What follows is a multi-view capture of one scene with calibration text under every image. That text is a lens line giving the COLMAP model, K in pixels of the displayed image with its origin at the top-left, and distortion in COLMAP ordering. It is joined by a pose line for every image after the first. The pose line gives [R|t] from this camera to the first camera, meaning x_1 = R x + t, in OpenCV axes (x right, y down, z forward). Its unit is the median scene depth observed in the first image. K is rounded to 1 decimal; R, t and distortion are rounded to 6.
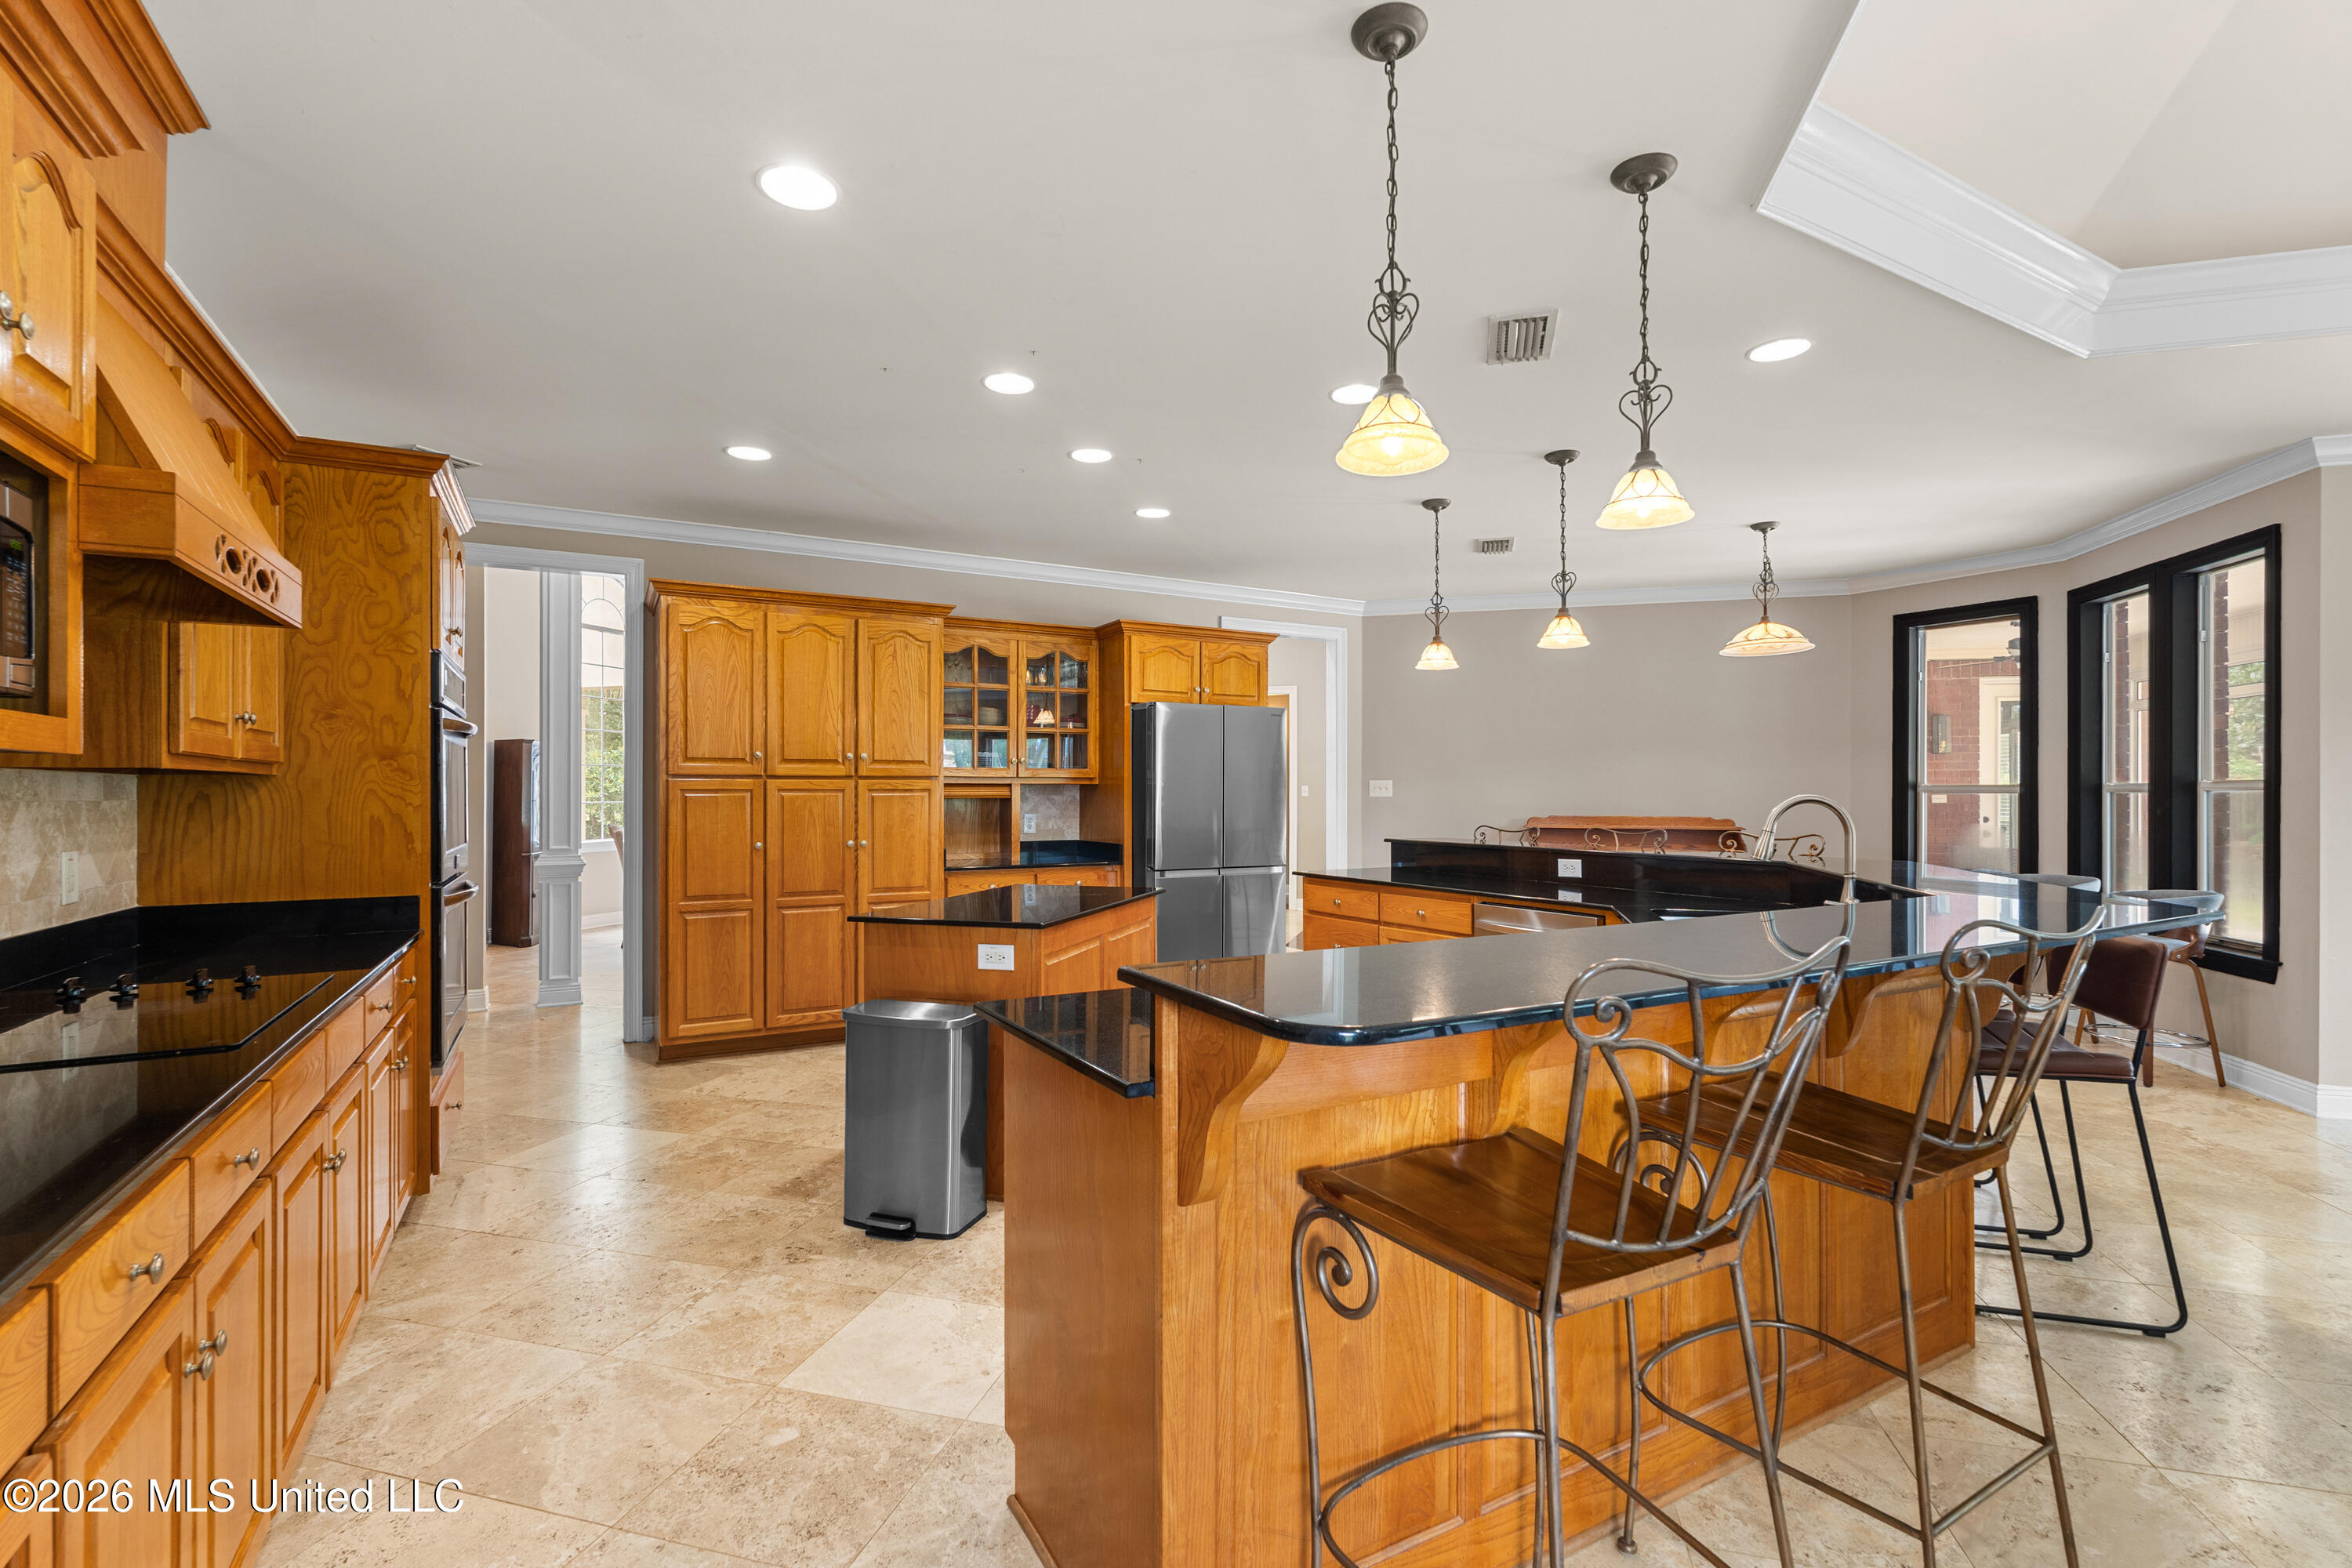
lens RADIAL K [[1035.3, 0, 1156.8], [0, 1035.3, 795.2], [0, 0, 1]] dist [-0.002397, -0.000121]
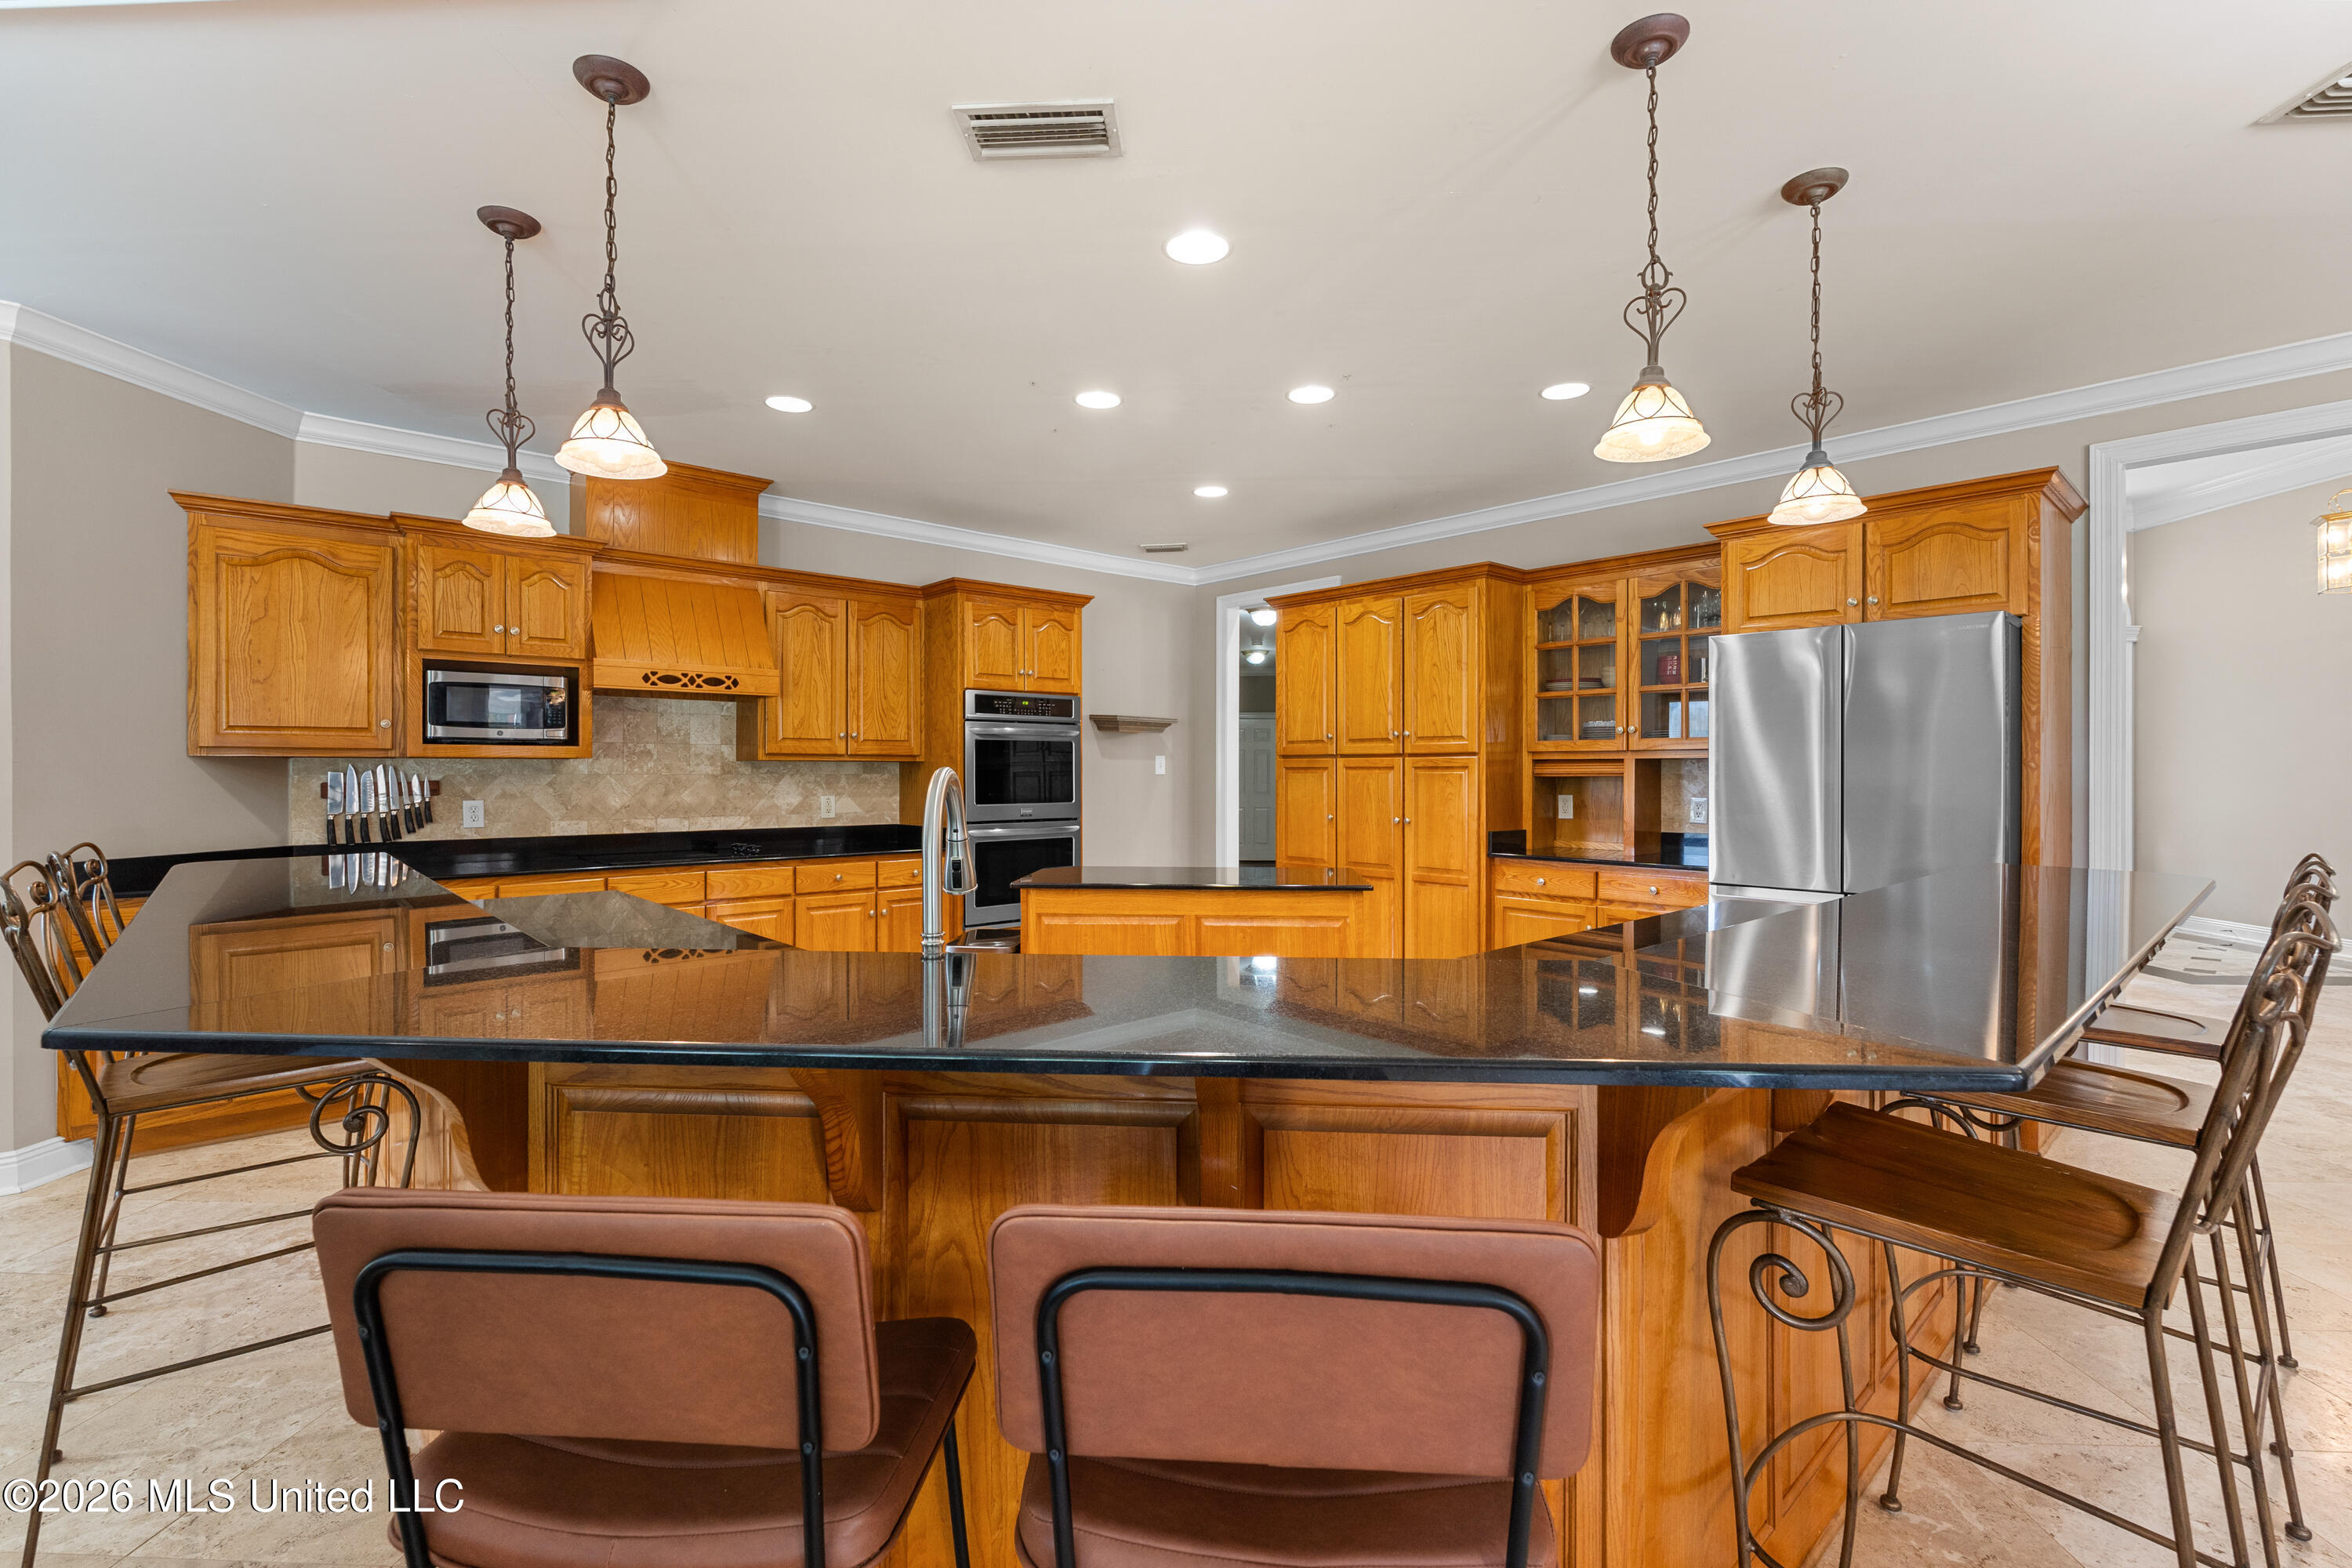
lens RADIAL K [[1035.3, 0, 1178.6], [0, 1035.3, 774.6], [0, 0, 1]] dist [-0.002397, -0.000121]
pose [[0.234288, 0.002799, -0.972163, 0.630706], [-0.001515, 0.999996, 0.002514, -0.000369], [0.972166, 0.000884, 0.234291, 0.541110]]
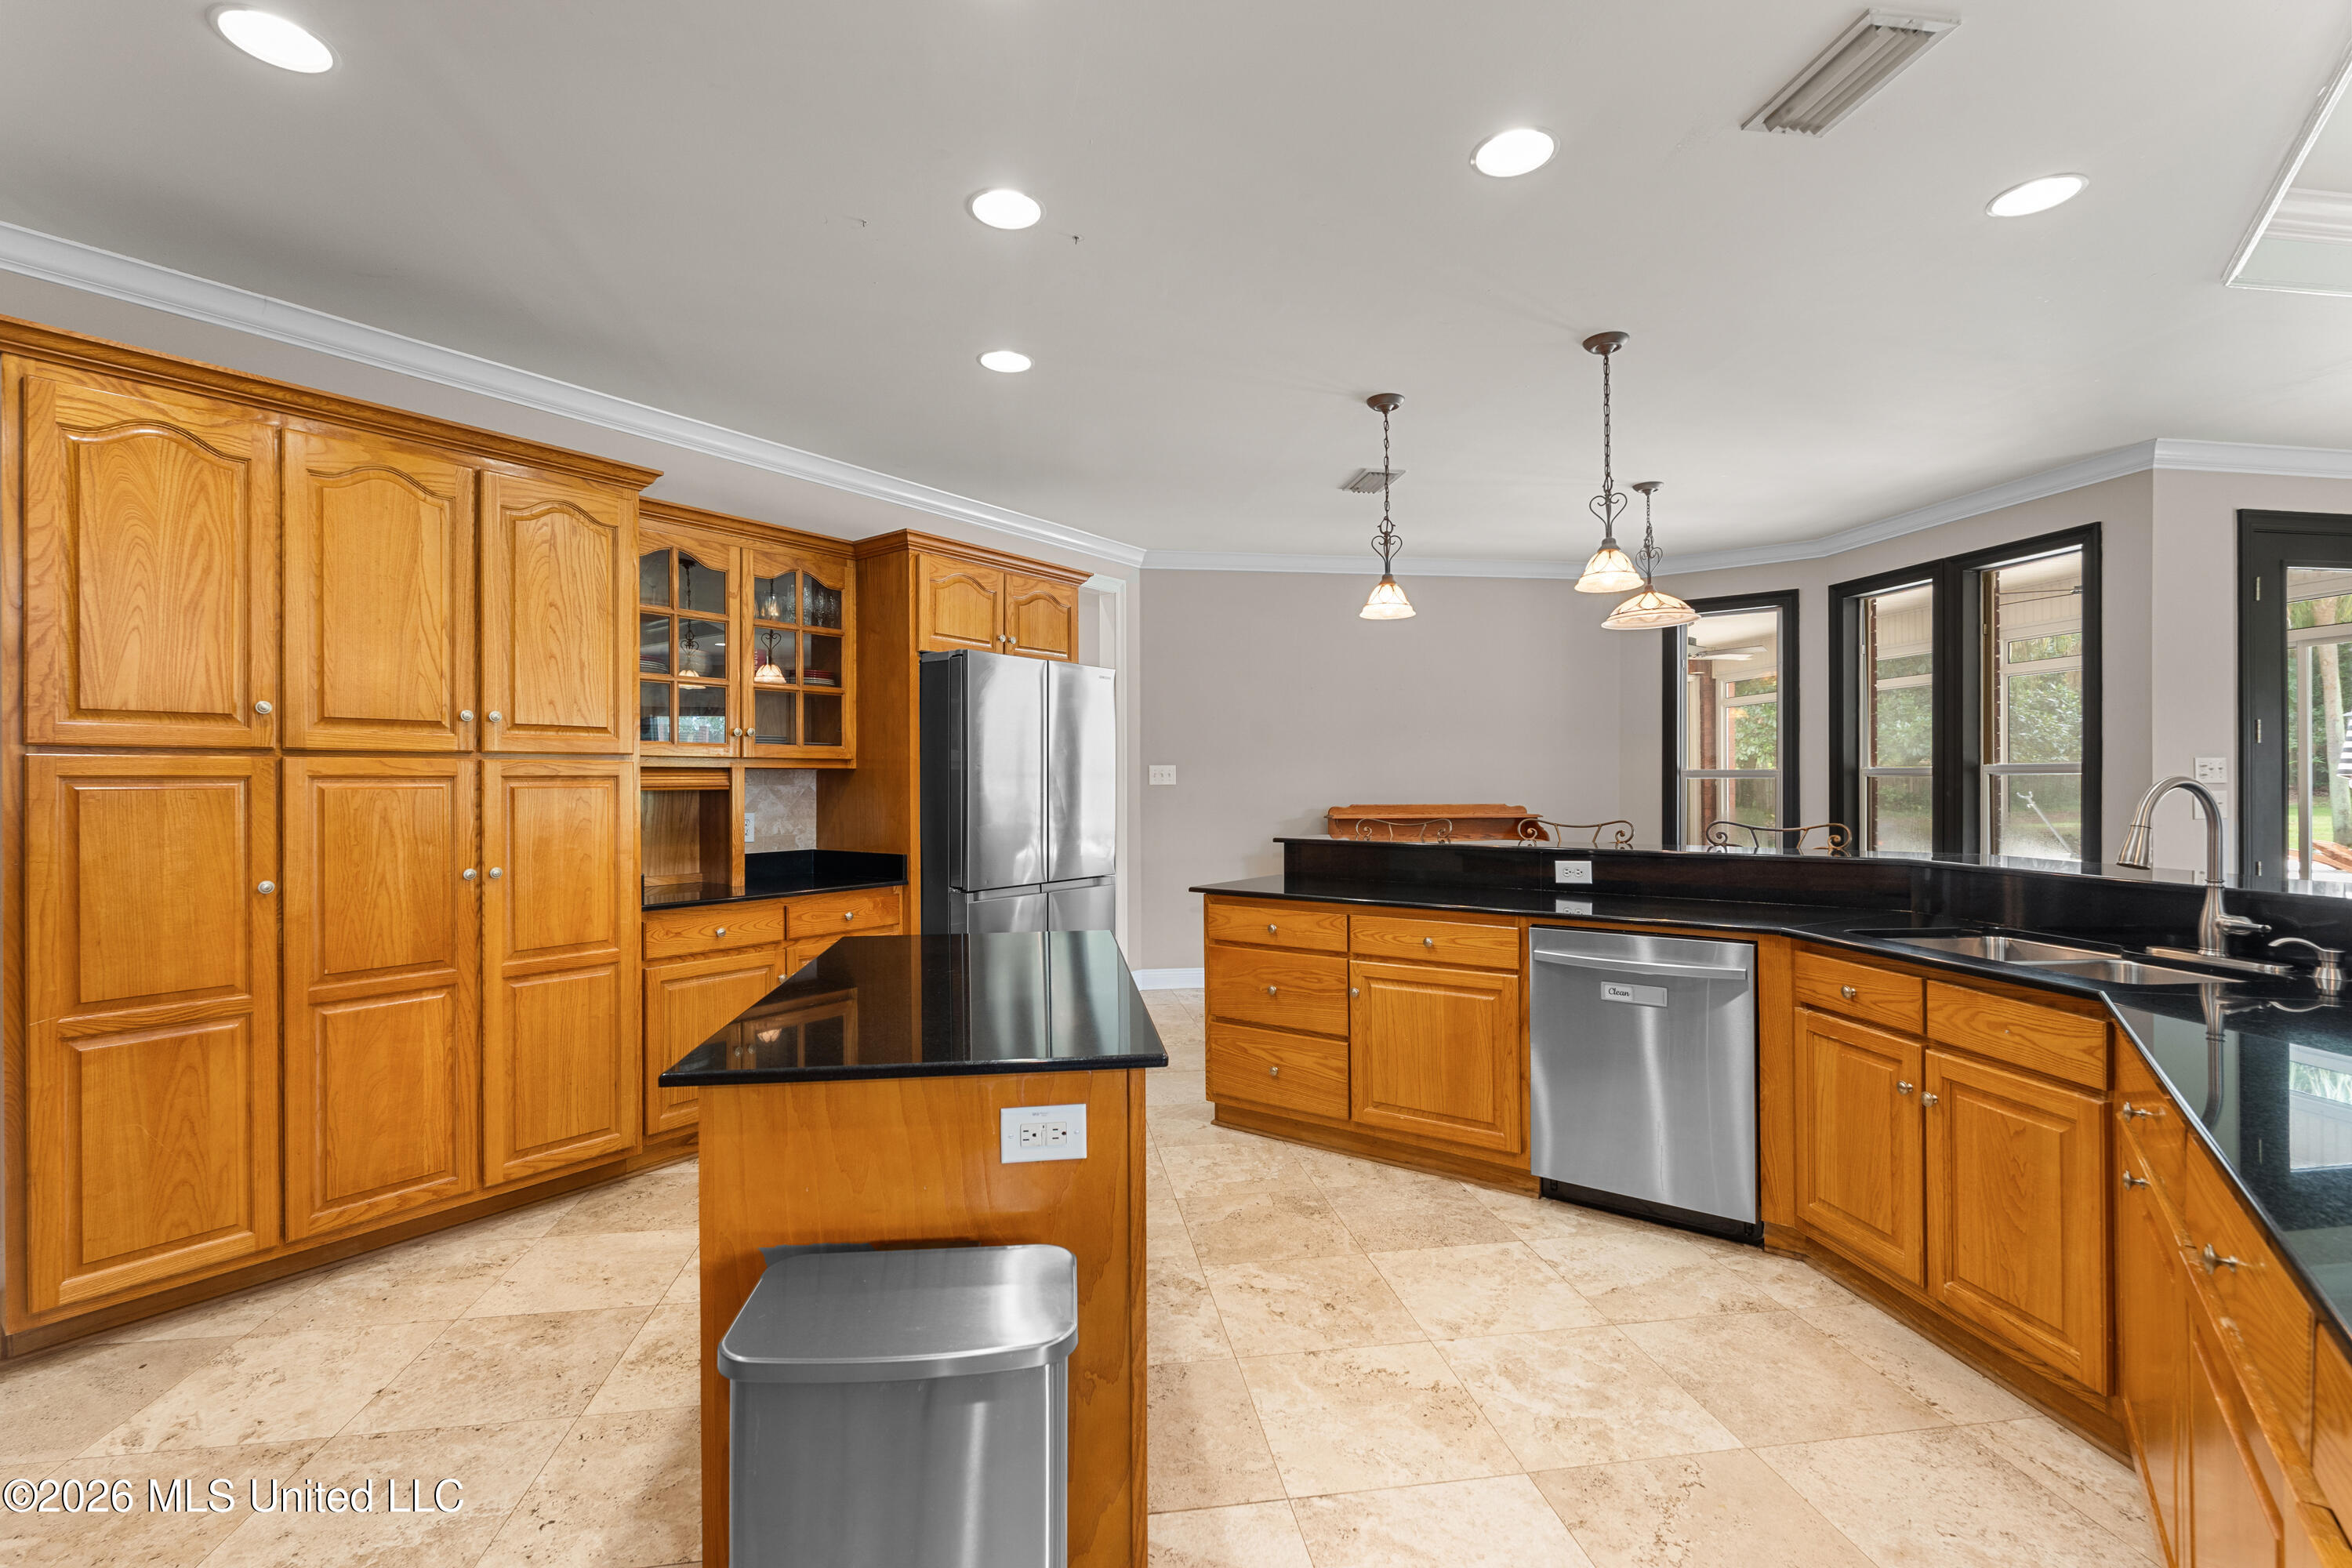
lens RADIAL K [[1035.3, 0, 1167.2], [0, 1035.3, 781.3], [0, 0, 1]] dist [-0.002397, -0.000121]
pose [[0.912641, -0.004651, 0.408736, -0.176902], [0.005950, 0.999980, -0.001907, 0.000453], [-0.408719, 0.004172, 0.912651, 0.335757]]
